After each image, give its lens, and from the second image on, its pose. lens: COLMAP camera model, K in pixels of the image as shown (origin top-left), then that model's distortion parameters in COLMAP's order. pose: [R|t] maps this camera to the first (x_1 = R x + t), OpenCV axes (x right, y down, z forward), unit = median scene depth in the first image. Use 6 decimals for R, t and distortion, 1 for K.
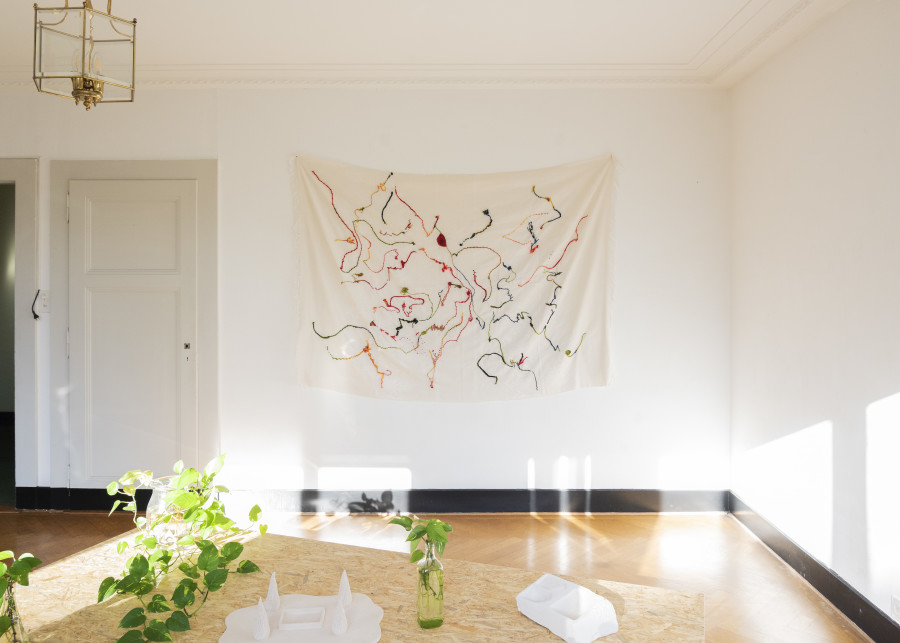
lens RADIAL K [[697.5, 0, 449.2], [0, 697.5, 289.1], [0, 0, 1]] dist [-0.007951, -0.006984]
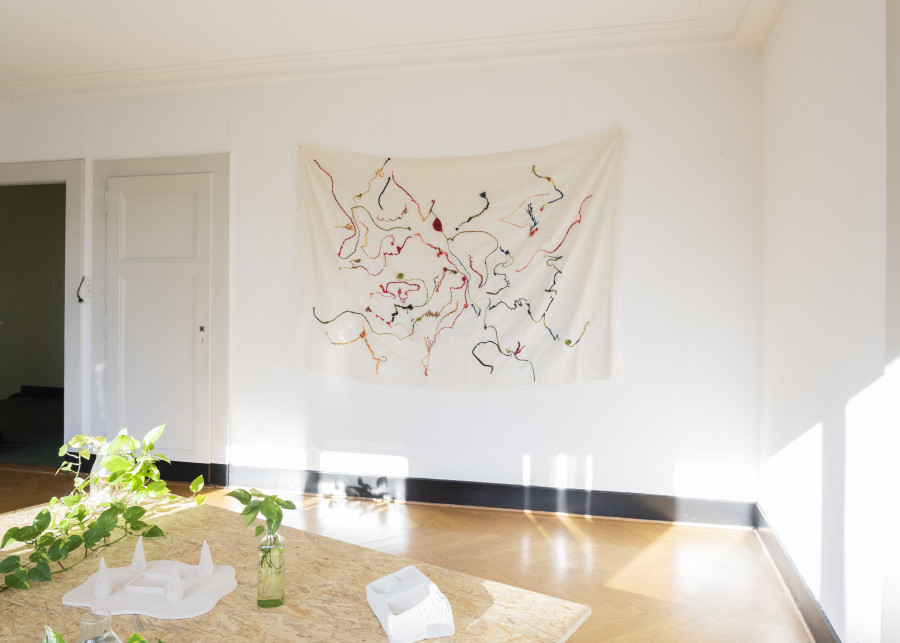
lens RADIAL K [[679.6, 0, 450.0], [0, 679.6, 297.5], [0, 0, 1]] dist [-0.010685, -0.008171]
pose [[0.970558, 0.003534, -0.240843, 0.237407], [-0.002786, 0.999990, 0.003445, 0.028687], [0.240853, -0.002673, 0.970558, 0.080490]]
